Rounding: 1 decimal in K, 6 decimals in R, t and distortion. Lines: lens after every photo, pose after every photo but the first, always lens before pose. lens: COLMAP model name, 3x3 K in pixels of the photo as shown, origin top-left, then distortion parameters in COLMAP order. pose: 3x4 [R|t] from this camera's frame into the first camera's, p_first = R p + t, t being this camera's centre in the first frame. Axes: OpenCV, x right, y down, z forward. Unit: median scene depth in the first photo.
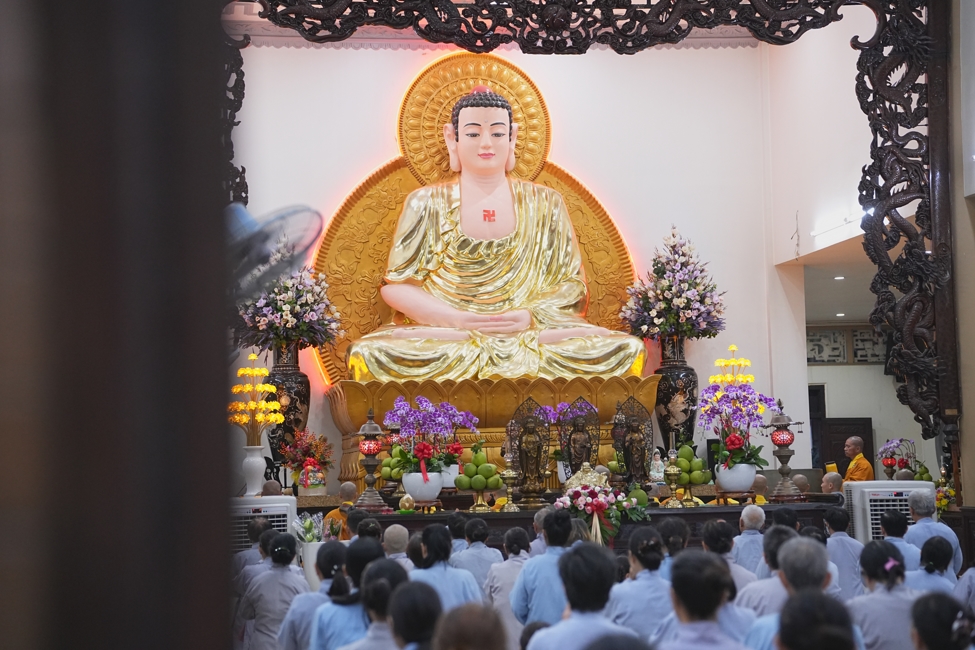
lens RADIAL K [[2143.8, 0, 487.5], [0, 2143.8, 325.0], [0, 0, 1]] dist [0.636947, -0.057954]
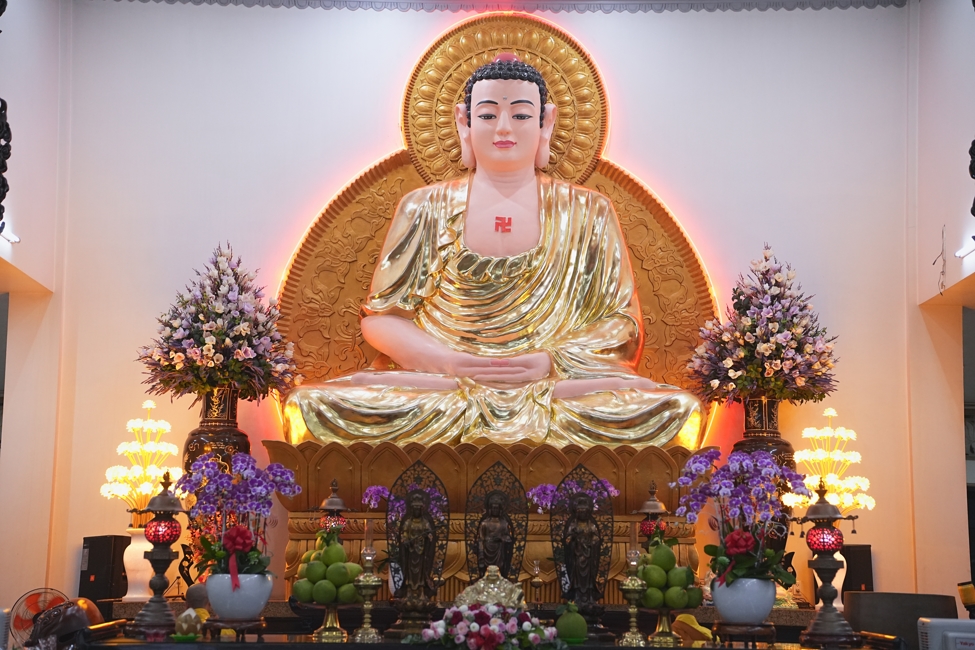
lens RADIAL K [[2024.5, 0, 487.5], [0, 2024.5, 325.0], [0, 0, 1]] dist [0.571362, 0.214003]
pose [[0.986461, 0.019949, -0.162780, 0.108651], [-0.028313, 0.998386, -0.049225, 0.017691], [0.161535, 0.053168, 0.985434, 0.314466]]
